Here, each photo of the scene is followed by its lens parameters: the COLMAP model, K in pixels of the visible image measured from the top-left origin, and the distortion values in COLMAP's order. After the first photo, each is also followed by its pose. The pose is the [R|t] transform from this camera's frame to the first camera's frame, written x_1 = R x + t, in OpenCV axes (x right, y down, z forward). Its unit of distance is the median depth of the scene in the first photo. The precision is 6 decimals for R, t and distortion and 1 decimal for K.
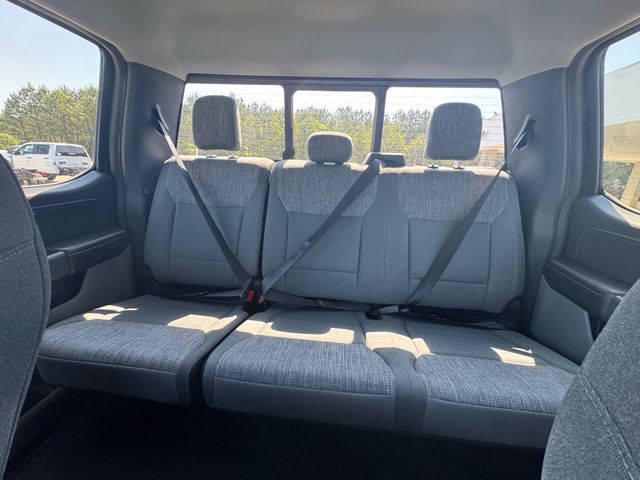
lens RADIAL K [[263.5, 0, 321.8], [0, 263.5, 242.5], [0, 0, 1]] dist [-0.007686, 0.001371]
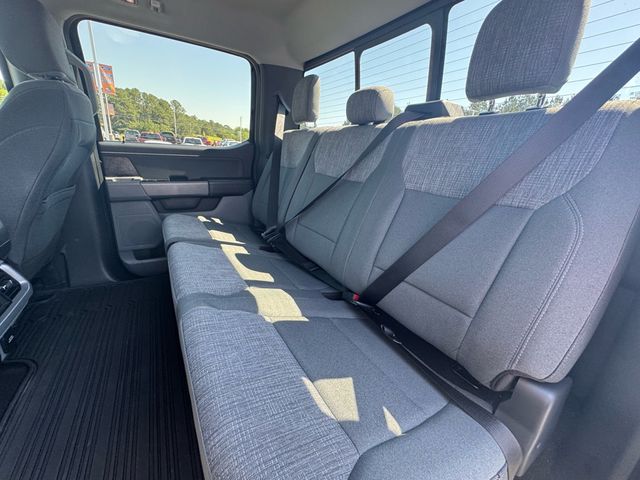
lens RADIAL K [[263.5, 0, 319.5], [0, 263.5, 241.6], [0, 0, 1]] dist [-0.007686, 0.001371]
pose [[0.598103, 0.244629, -0.763171, 0.765484], [-0.267854, 0.958531, 0.097331, 0.040561], [0.755332, 0.146205, 0.638825, 0.391777]]
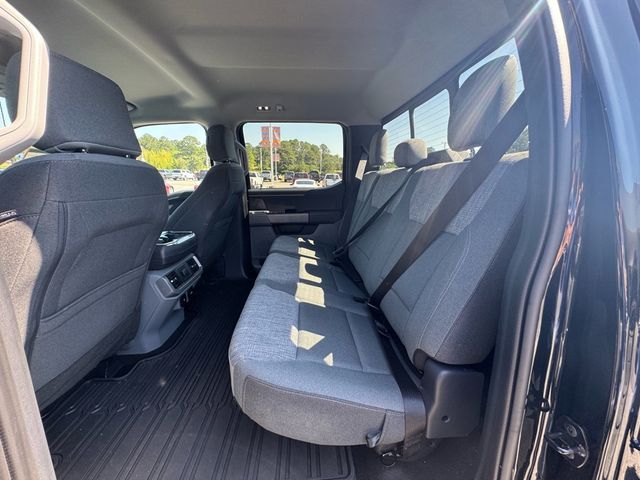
lens RADIAL K [[263.5, 0, 316.6], [0, 263.5, 241.8], [0, 0, 1]] dist [-0.007686, 0.001371]
pose [[0.145810, 0.179494, -0.972893, 1.184541], [-0.280780, 0.950473, 0.133276, -0.046894], [0.948632, 0.253736, 0.188987, 0.542747]]
